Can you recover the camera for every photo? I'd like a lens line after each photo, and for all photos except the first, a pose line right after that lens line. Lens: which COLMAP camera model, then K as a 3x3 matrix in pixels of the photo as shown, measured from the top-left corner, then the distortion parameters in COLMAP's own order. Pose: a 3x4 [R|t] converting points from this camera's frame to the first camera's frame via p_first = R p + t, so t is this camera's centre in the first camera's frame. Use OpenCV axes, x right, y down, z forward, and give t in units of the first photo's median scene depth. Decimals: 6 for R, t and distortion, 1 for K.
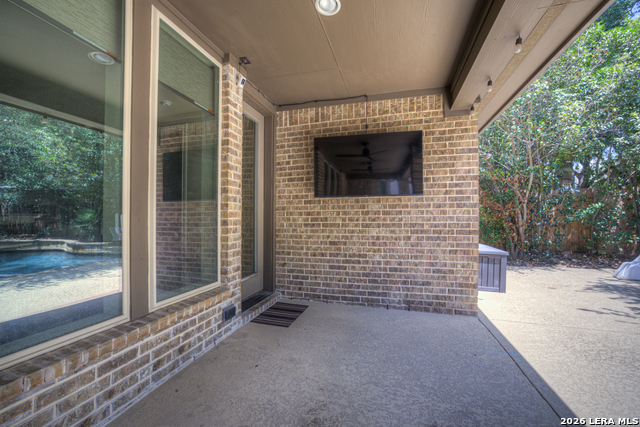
lens RADIAL K [[278.7, 0, 319.8], [0, 278.7, 215.4], [0, 0, 1]] dist [-0.005174, 0.000957]
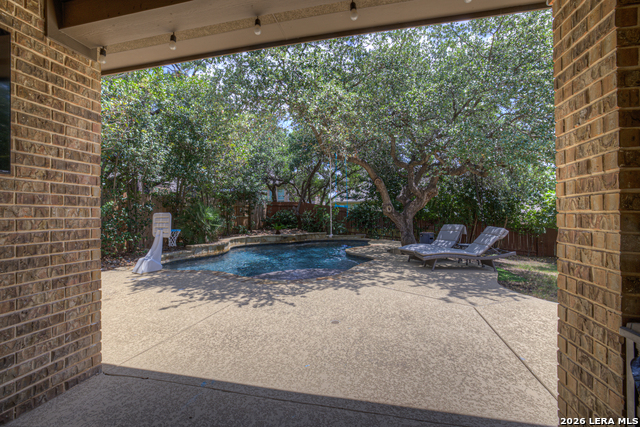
lens RADIAL K [[278.7, 0, 320.7], [0, 278.7, 215.2], [0, 0, 1]] dist [-0.005174, 0.000957]
pose [[-0.045087, 0.005435, 0.998968, -0.109894], [-0.000522, 0.999985, -0.005464, -0.002192], [-0.998983, -0.000767, -0.045083, 0.497288]]
